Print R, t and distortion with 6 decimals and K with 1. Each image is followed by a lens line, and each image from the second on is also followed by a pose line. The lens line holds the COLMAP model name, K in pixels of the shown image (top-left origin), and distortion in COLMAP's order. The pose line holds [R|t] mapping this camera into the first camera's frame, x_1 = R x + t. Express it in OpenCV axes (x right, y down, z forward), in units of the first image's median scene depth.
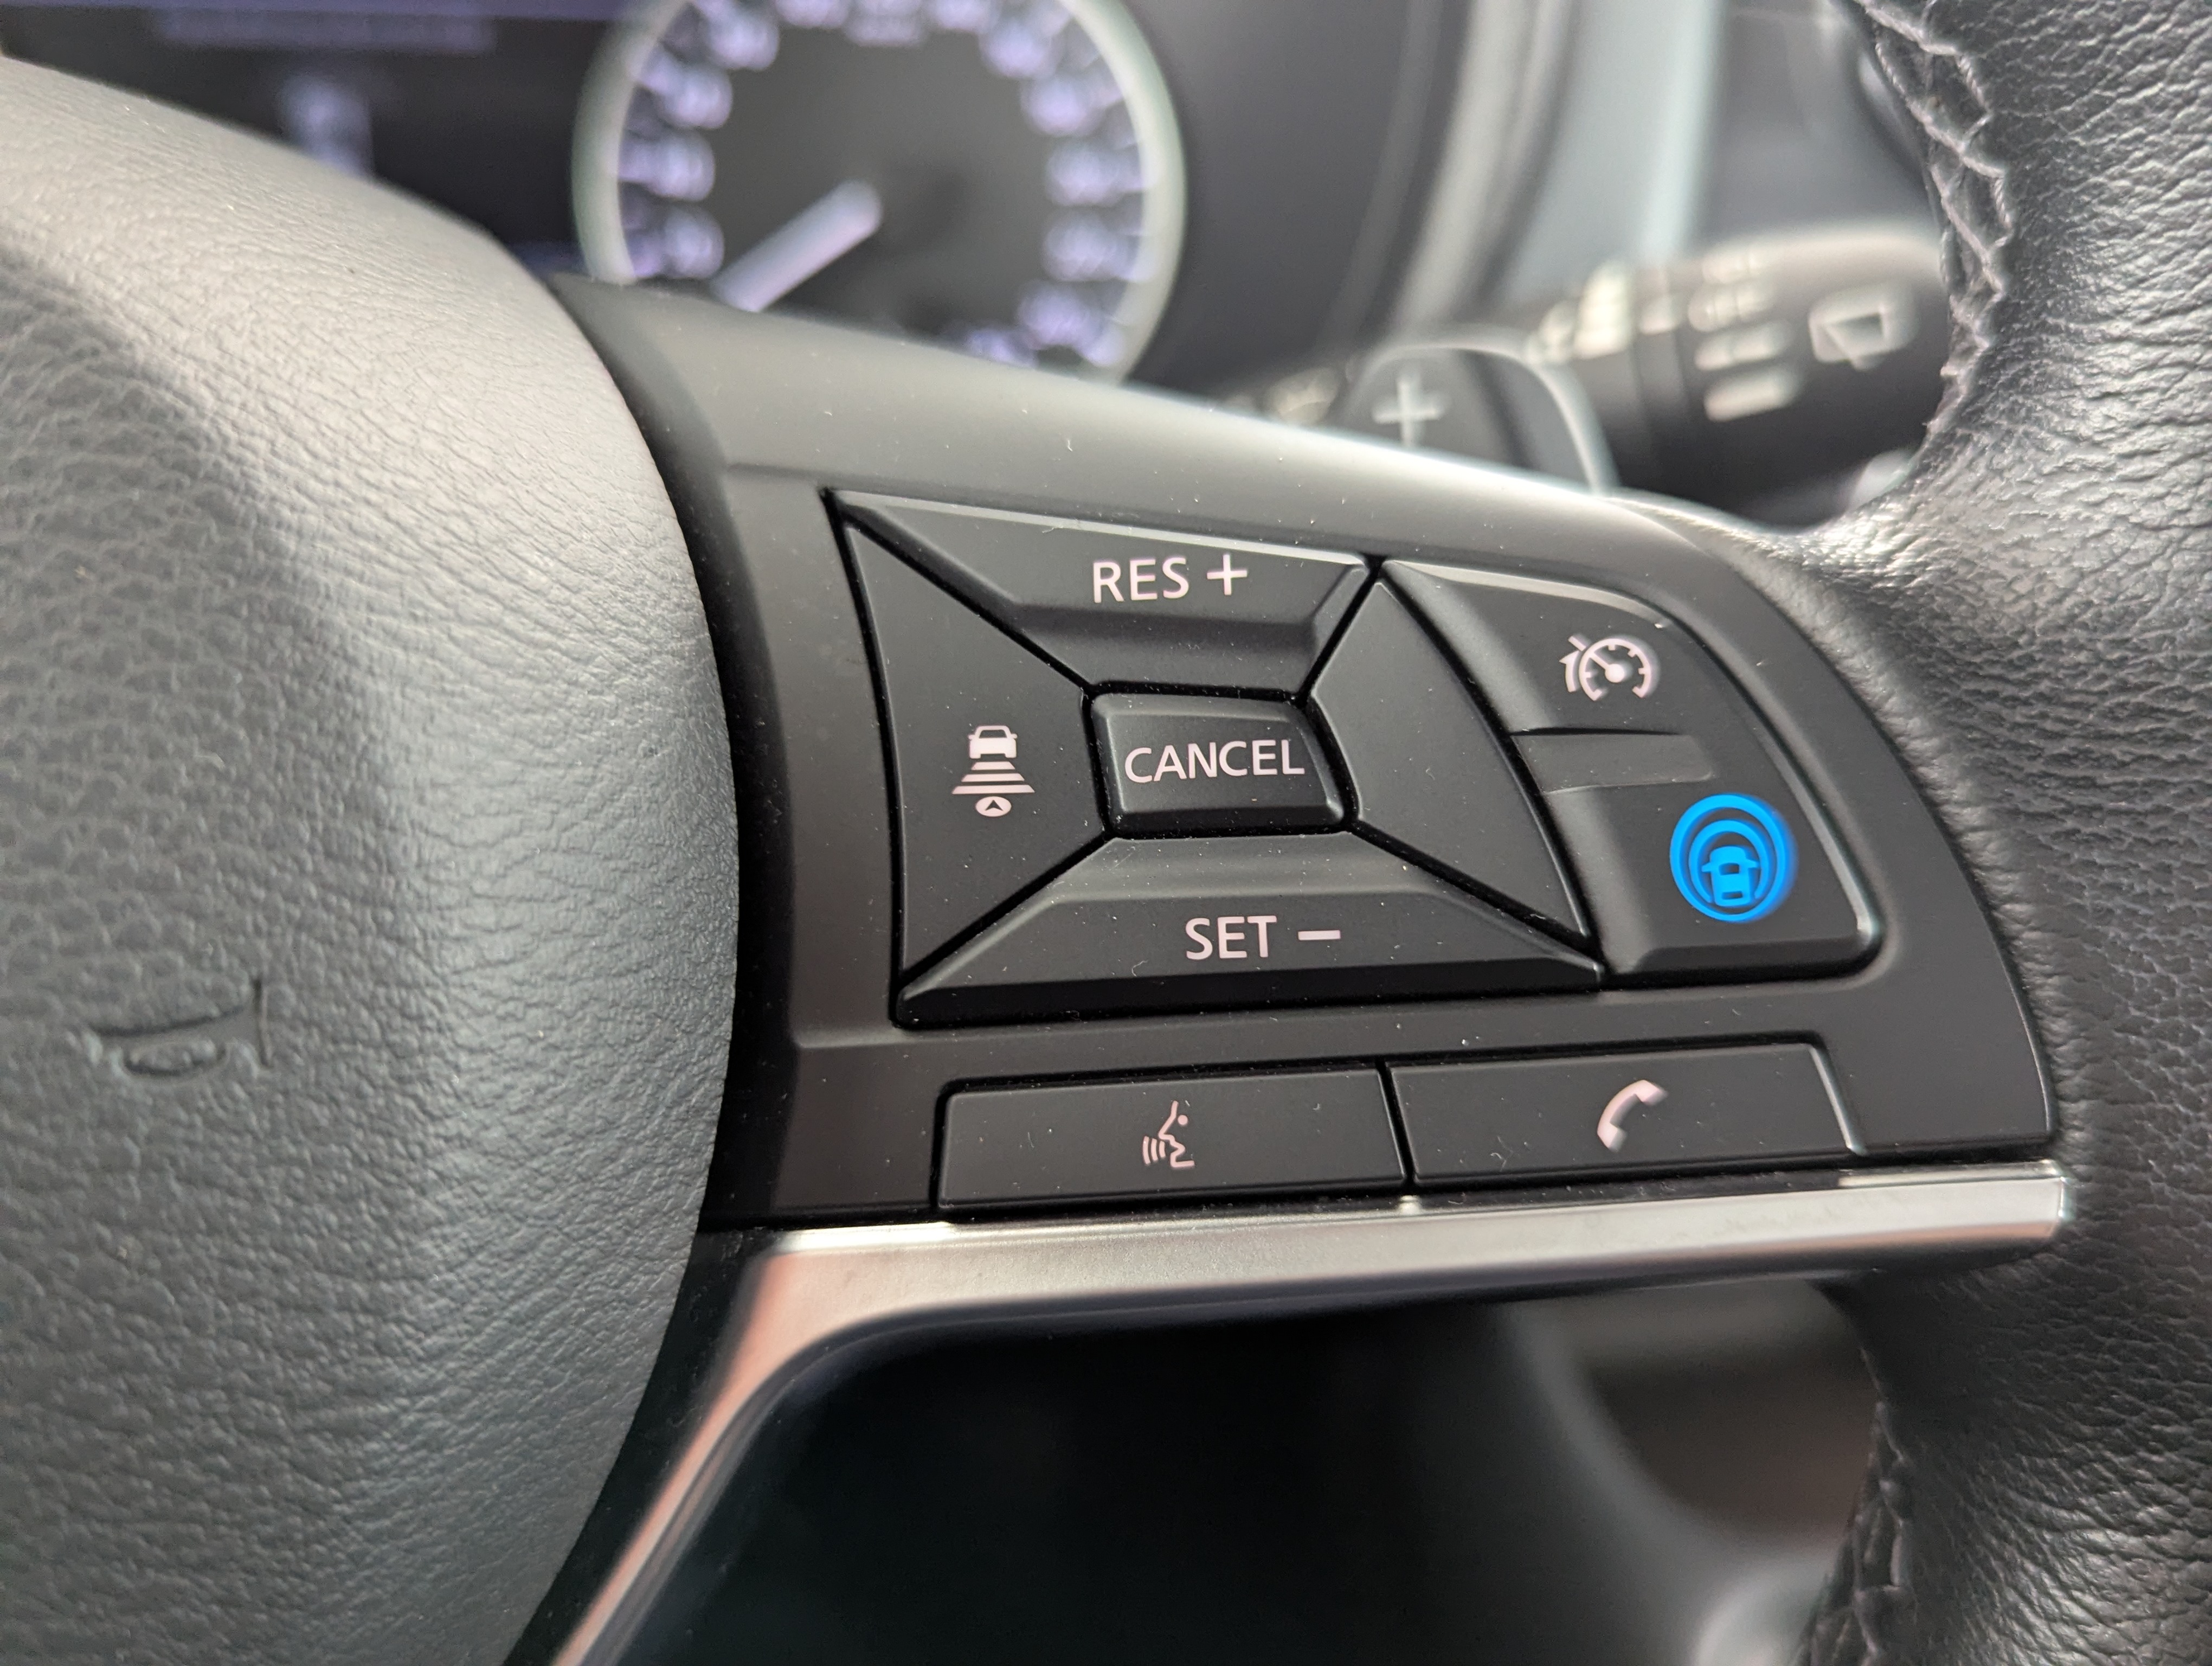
lens RADIAL K [[1939.1, 0, 1110.7], [0, 1939.1, 832.2], [0, 0, 1]] dist [0.012681, -0.000661]
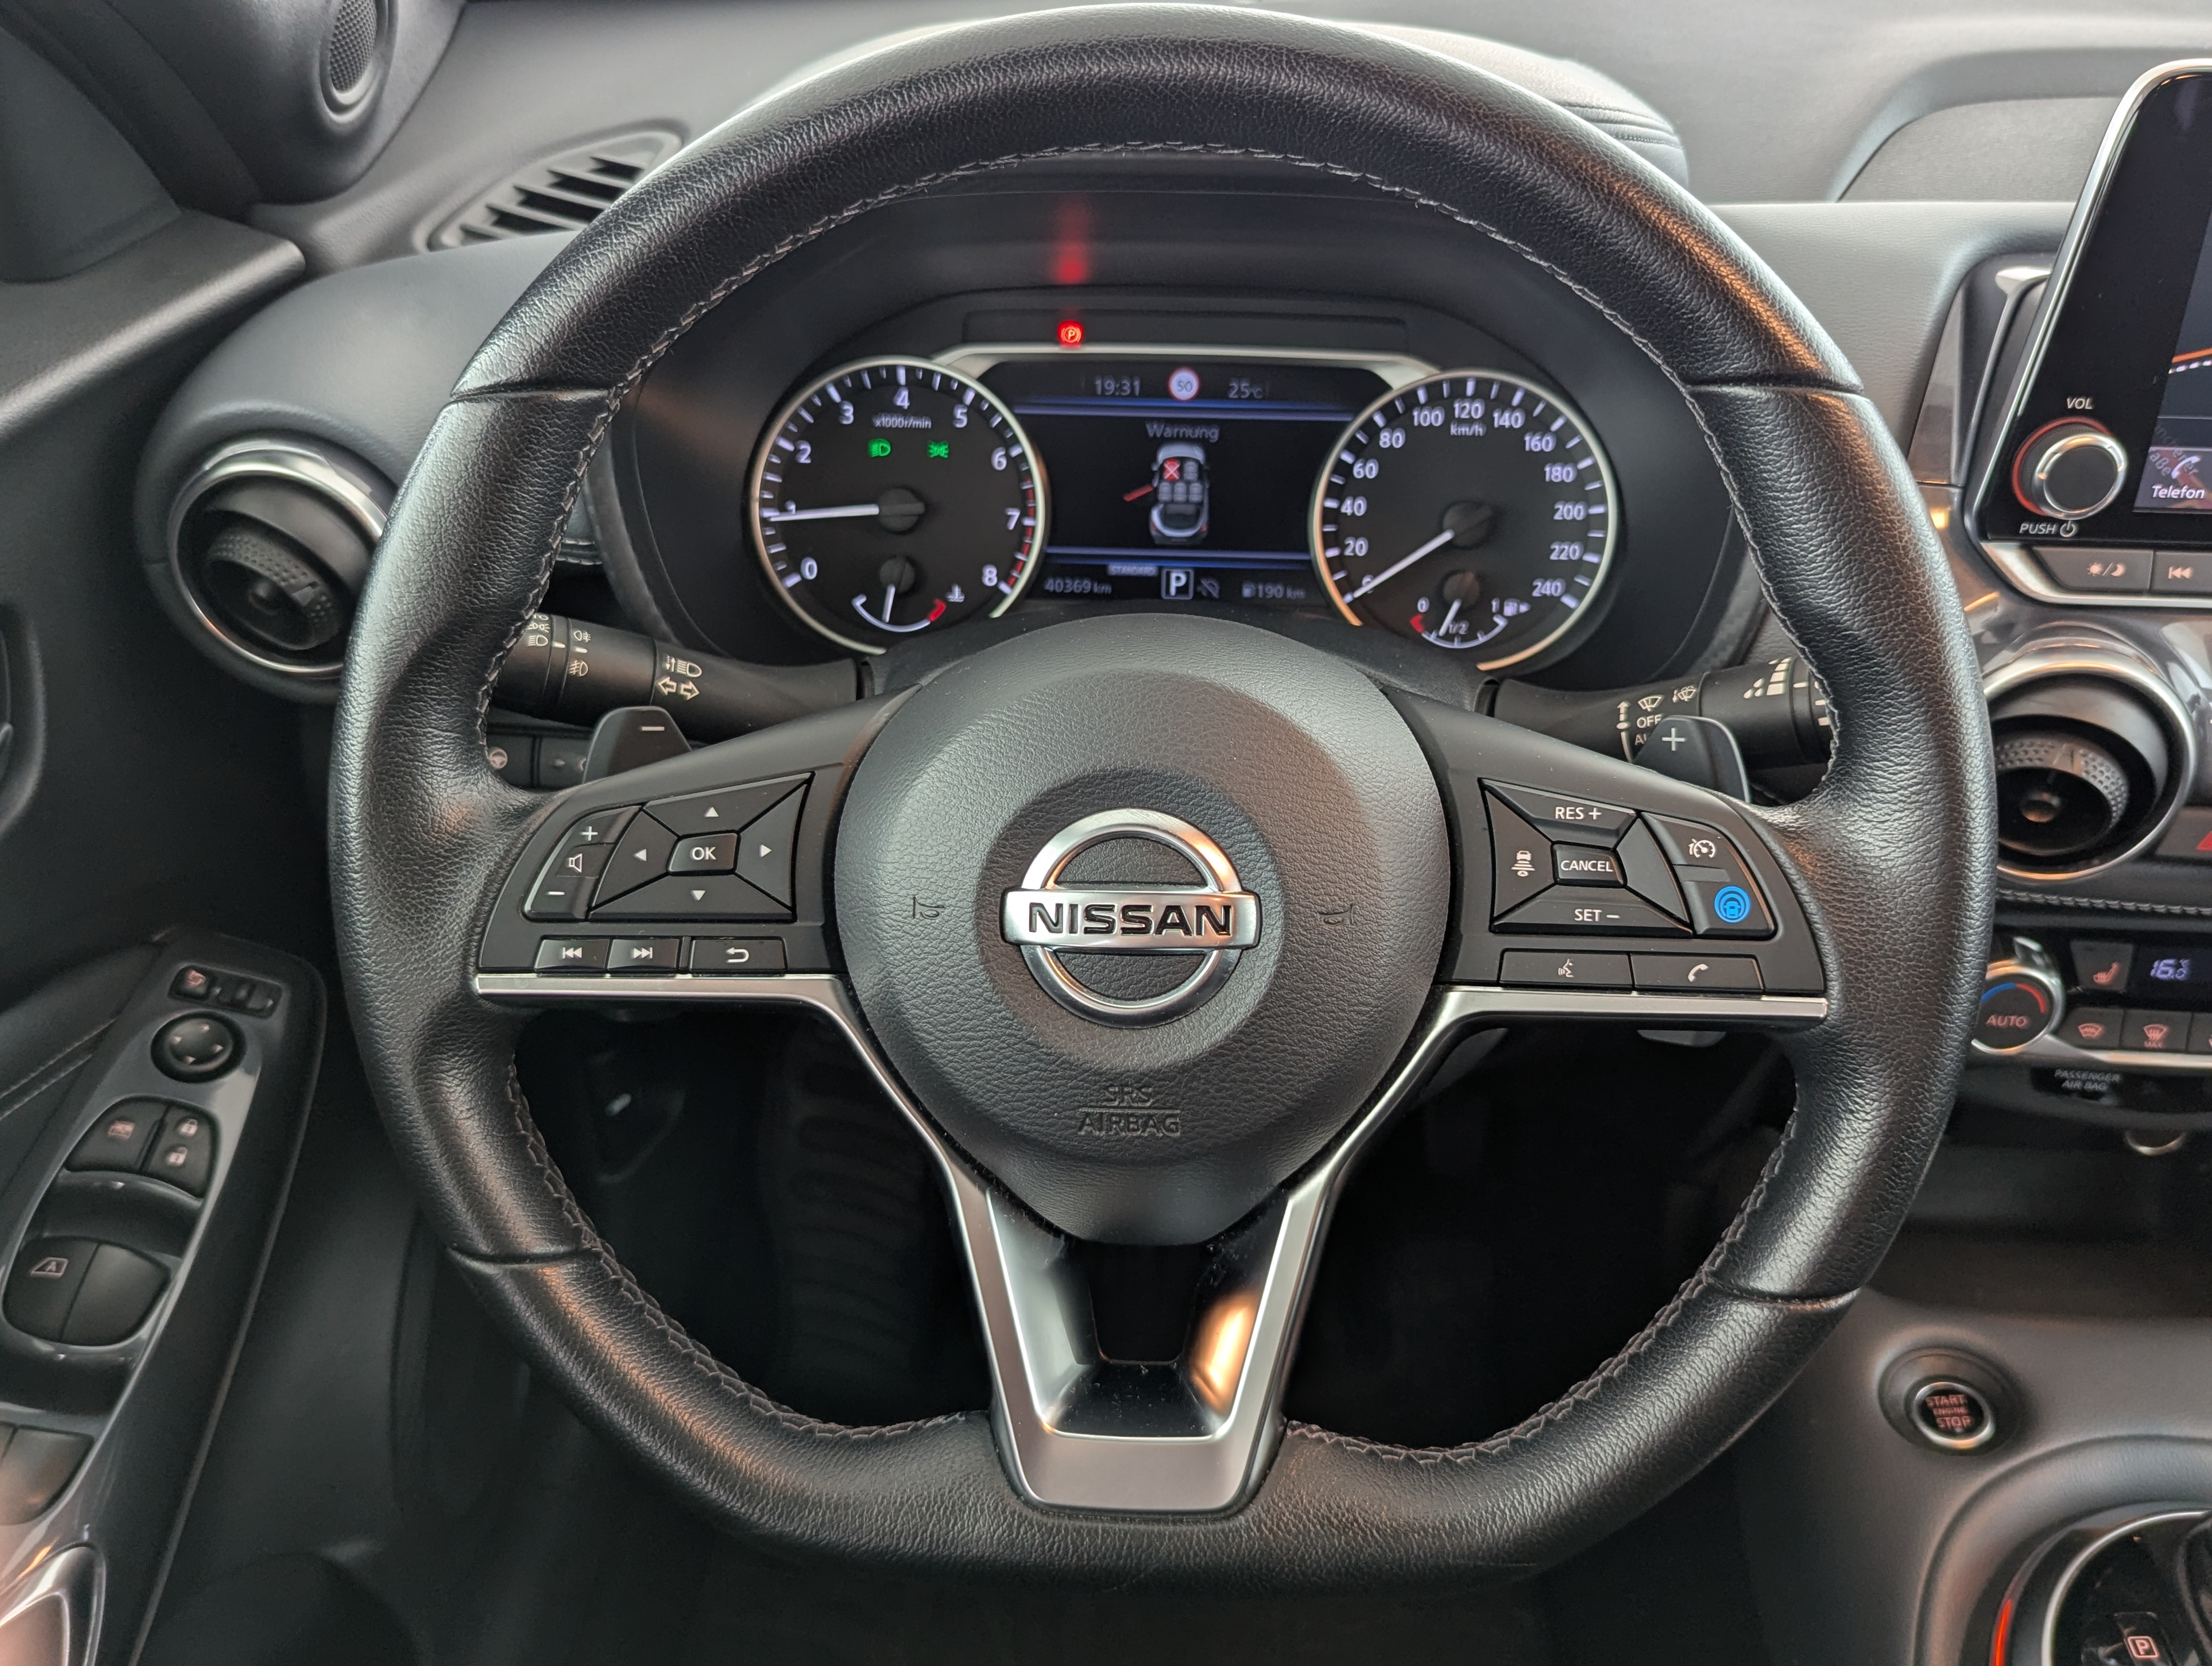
lens RADIAL K [[1817.1, 0, 1109.2], [0, 1817.1, 819.7], [0, 0, 1]] dist [0.007177, -0.018070]
pose [[0.967784, 0.070225, -0.241789, 0.004855], [-0.069279, 0.997520, 0.012425, -0.102304], [0.242062, 0.004726, 0.970249, -2.475250]]
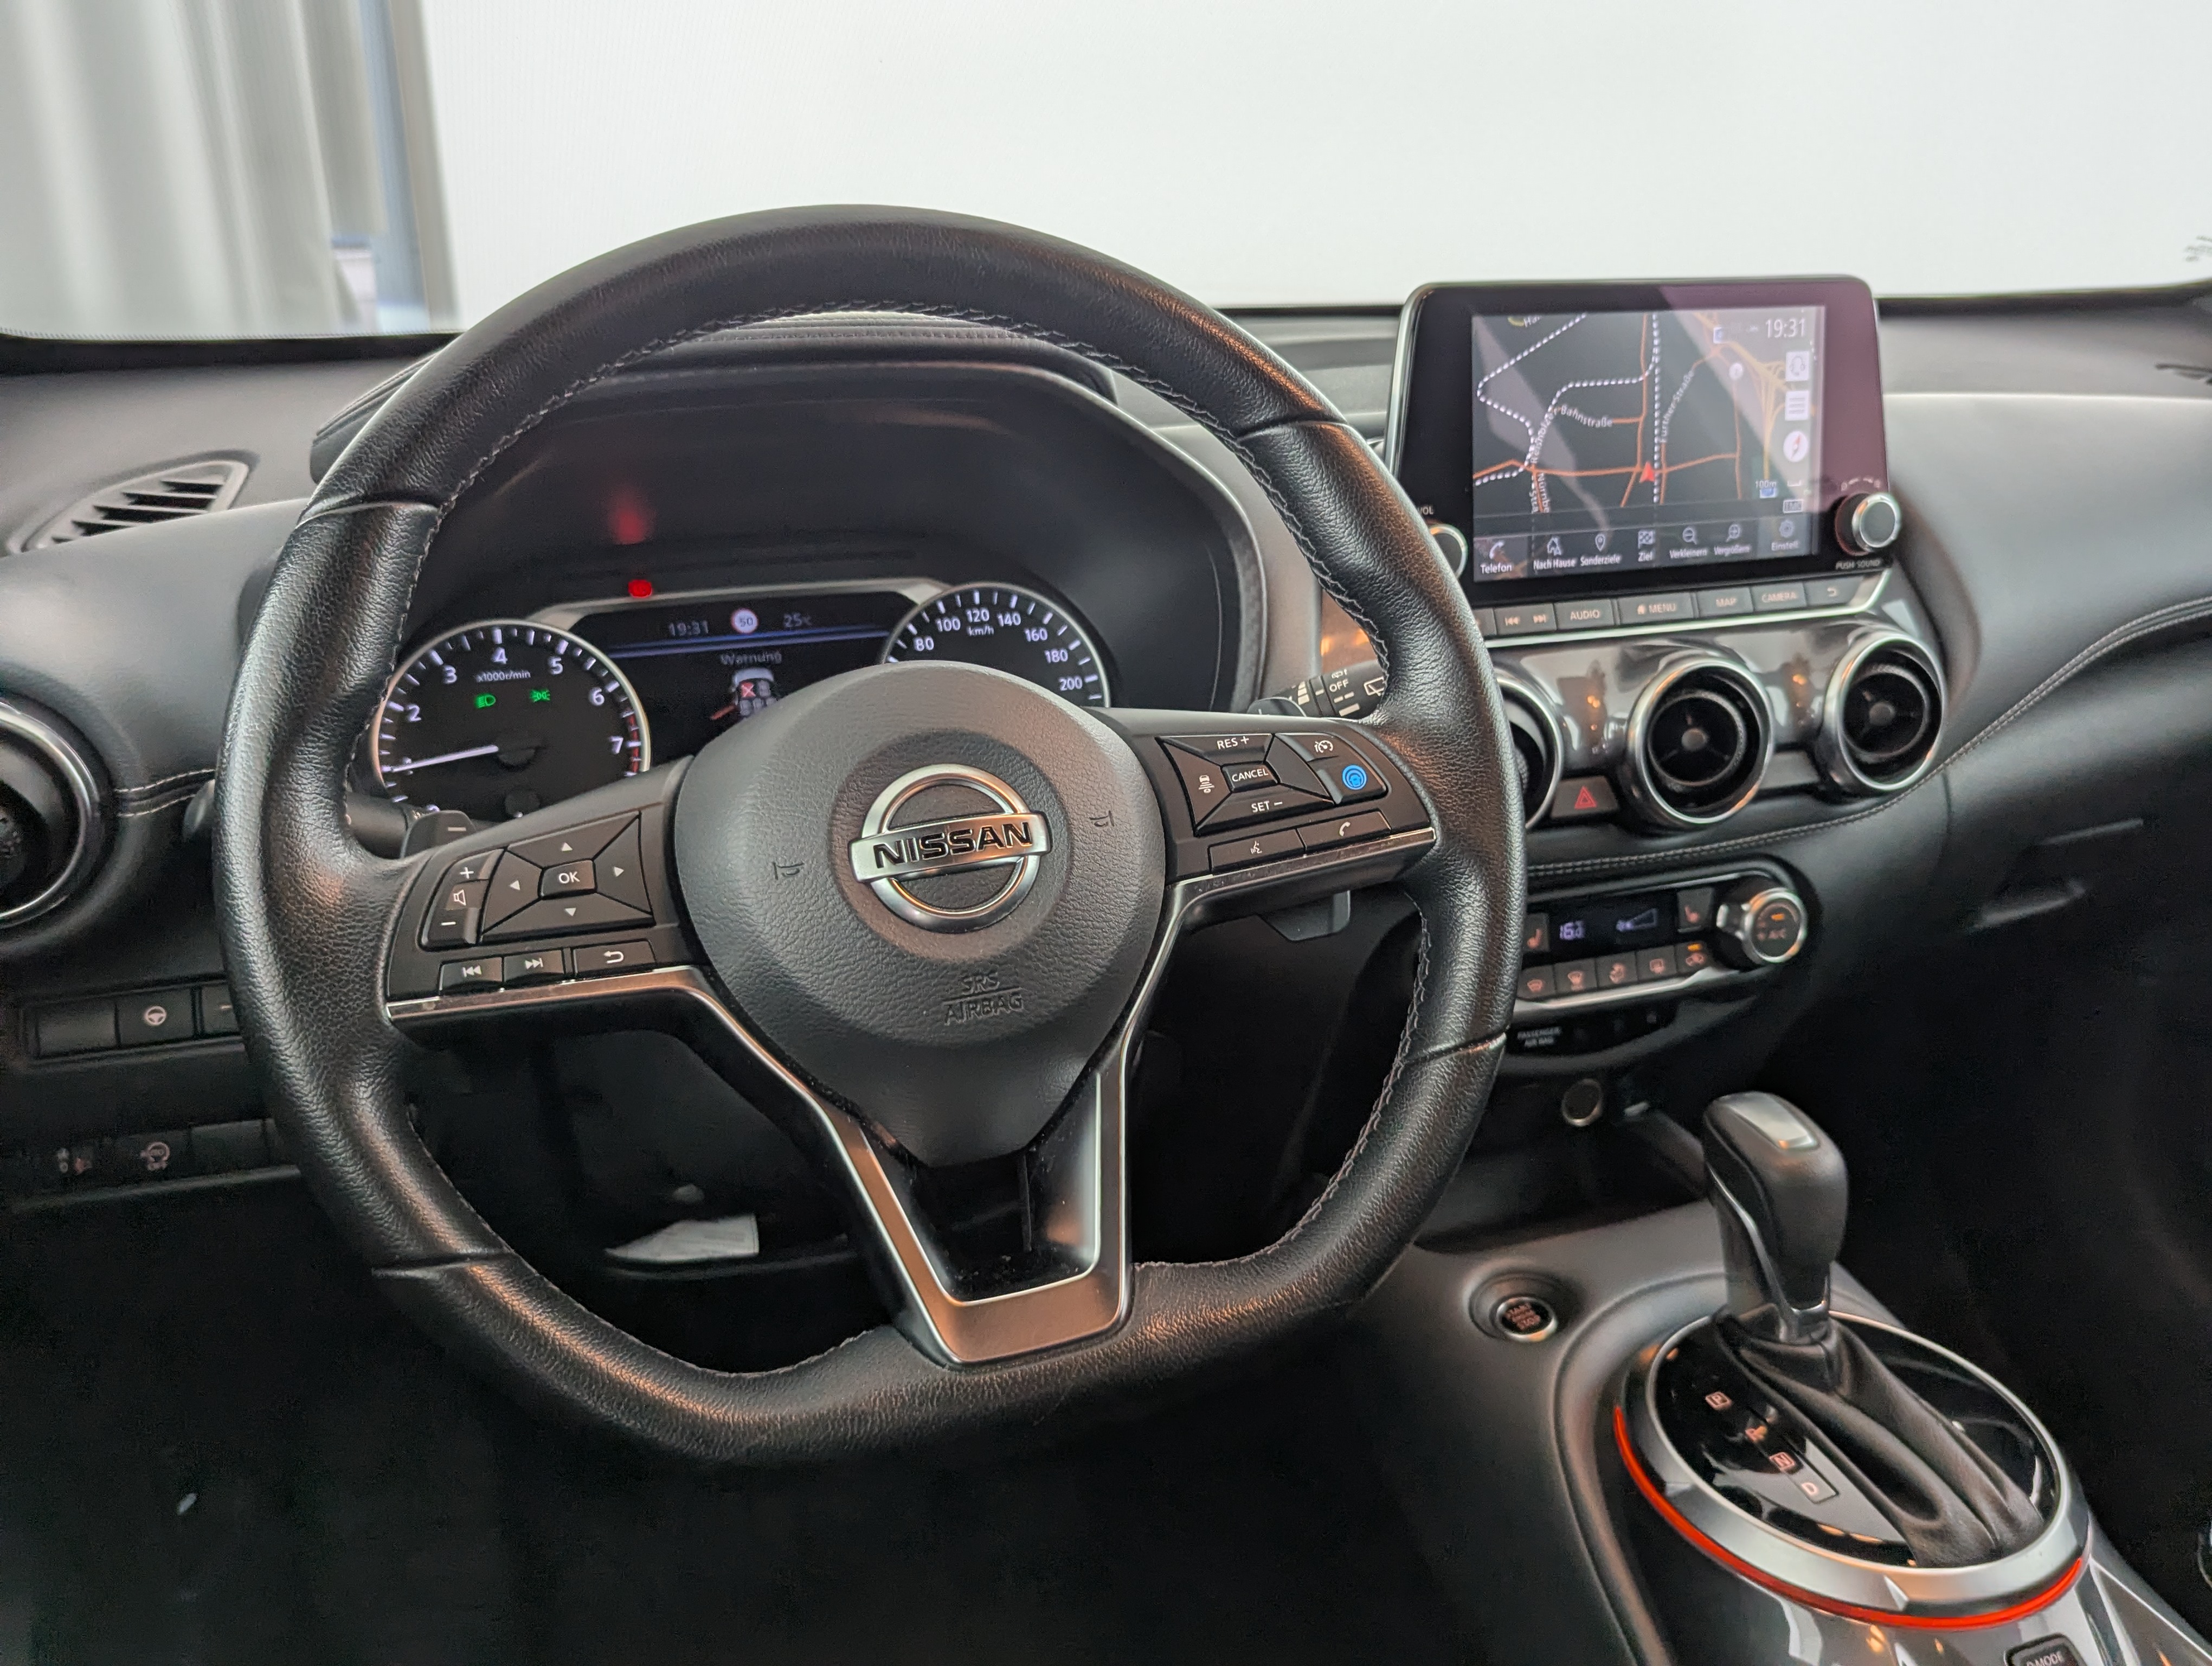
lens RADIAL K [[1817.1, 0, 1096.7], [0, 1817.1, 845.2], [0, 0, 1]] dist [0.007177, -0.018070]
pose [[0.980945, -0.135014, 0.139705, -0.988627], [0.164213, 0.960464, -0.224818, 1.096904], [-0.103828, 0.243476, 0.964334, -3.335361]]
